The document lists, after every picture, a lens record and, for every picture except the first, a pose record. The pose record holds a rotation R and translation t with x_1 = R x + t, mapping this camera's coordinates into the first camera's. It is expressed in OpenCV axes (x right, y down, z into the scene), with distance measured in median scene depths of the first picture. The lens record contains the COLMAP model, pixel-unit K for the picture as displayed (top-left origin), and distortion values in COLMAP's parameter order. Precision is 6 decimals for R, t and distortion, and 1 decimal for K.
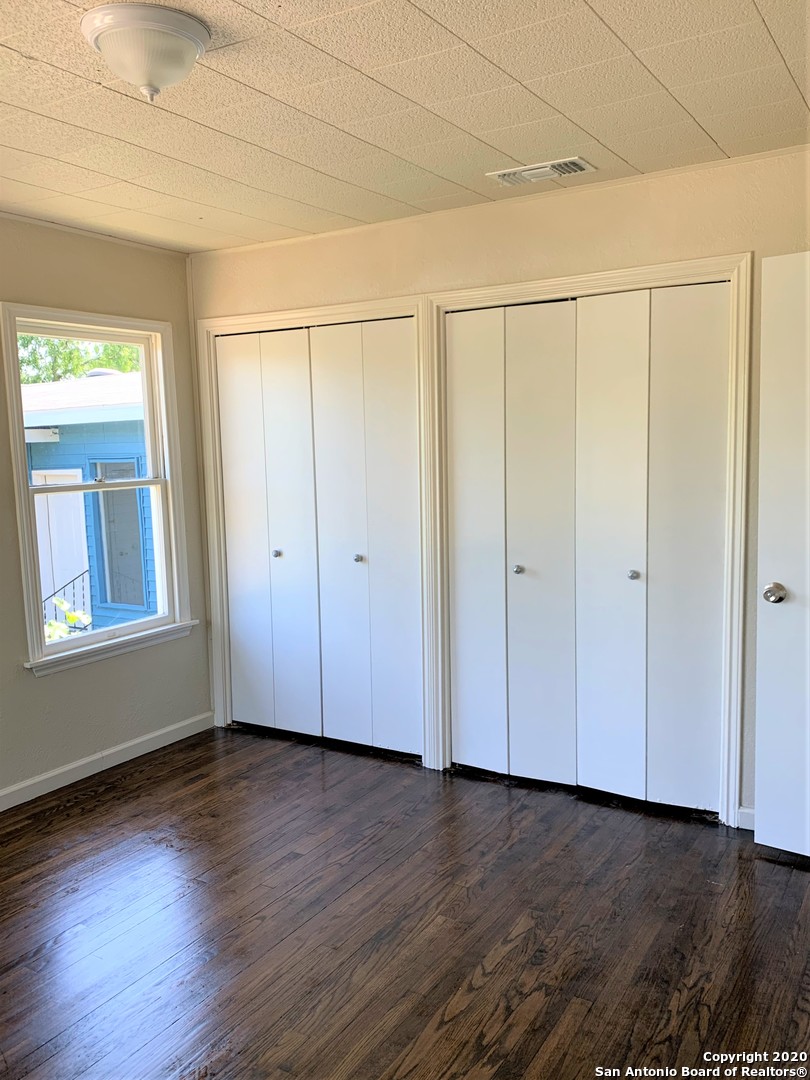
lens RADIAL K [[930.3, 0, 406.7], [0, 930.3, 540.7], [0, 0, 1]] dist [0.006468, -0.004990]
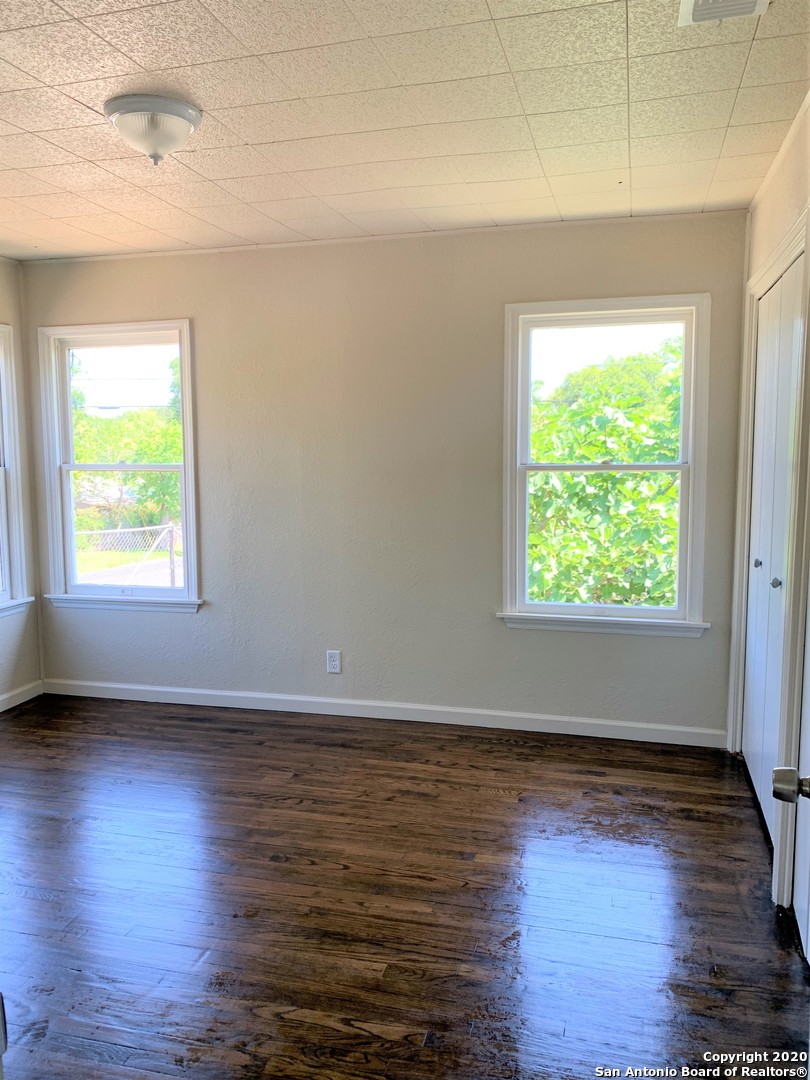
lens RADIAL K [[862.4, 0, 399.4], [0, 862.4, 542.5], [0, 0, 1]] dist [0.031239, -0.062056]
pose [[0.274596, 0.142786, -0.950899, 0.555320], [-0.115104, 0.986684, 0.114920, -0.062836], [0.954646, 0.077896, 0.287375, 0.546603]]
